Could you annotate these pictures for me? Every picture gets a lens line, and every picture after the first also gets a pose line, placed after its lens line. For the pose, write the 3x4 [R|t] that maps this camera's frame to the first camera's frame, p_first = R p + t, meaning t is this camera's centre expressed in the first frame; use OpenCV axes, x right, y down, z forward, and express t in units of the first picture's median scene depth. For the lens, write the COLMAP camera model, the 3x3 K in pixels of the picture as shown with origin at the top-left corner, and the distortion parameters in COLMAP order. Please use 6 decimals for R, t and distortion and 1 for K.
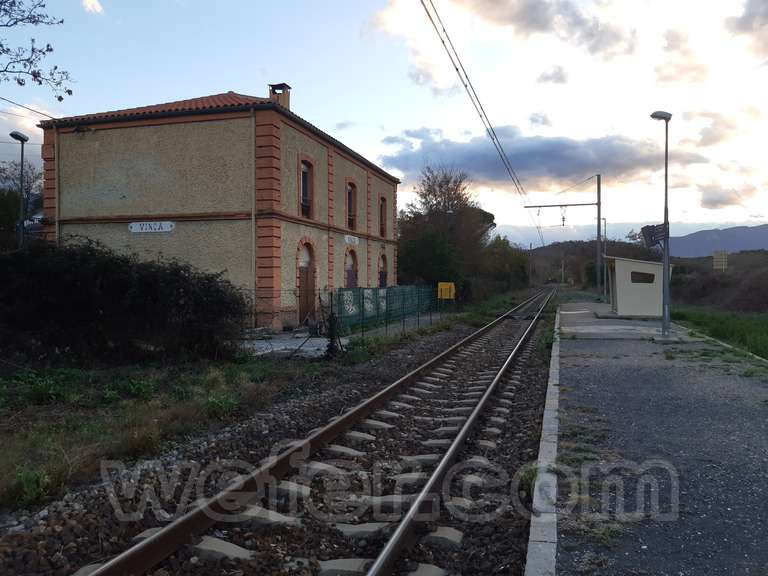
lens RADIAL K [[592.2, 0, 386.5], [0, 592.2, 286.9], [0, 0, 1]] dist [0.071473, 0.001628]
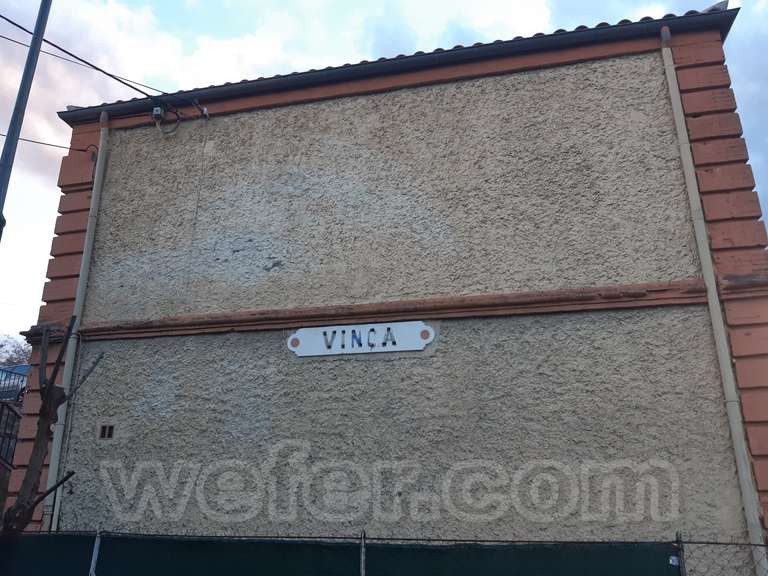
lens RADIAL K [[592.2, 0, 382.9], [0, 592.2, 289.2], [0, 0, 1]] dist [0.071473, 0.001628]
pose [[0.996360, 0.019485, 0.082985, -0.400777], [0.008685, 0.945253, -0.326224, -0.014829], [-0.084798, 0.325757, 0.941643, 0.653156]]
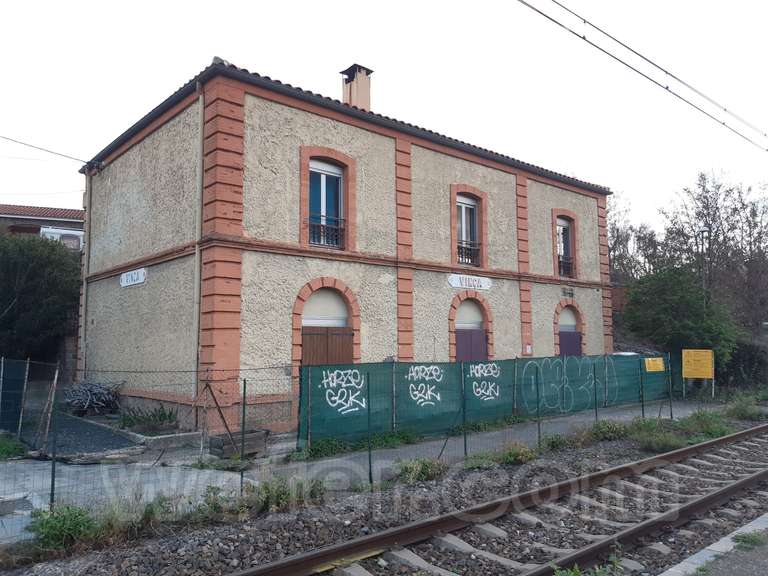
lens RADIAL K [[592.2, 0, 383.0], [0, 592.2, 283.7], [0, 0, 1]] dist [0.071473, 0.001628]
pose [[0.841321, -0.062659, -0.536893, 0.252089], [0.002511, 0.993701, -0.112037, -0.010185], [0.540531, 0.092911, 0.836178, 0.544546]]
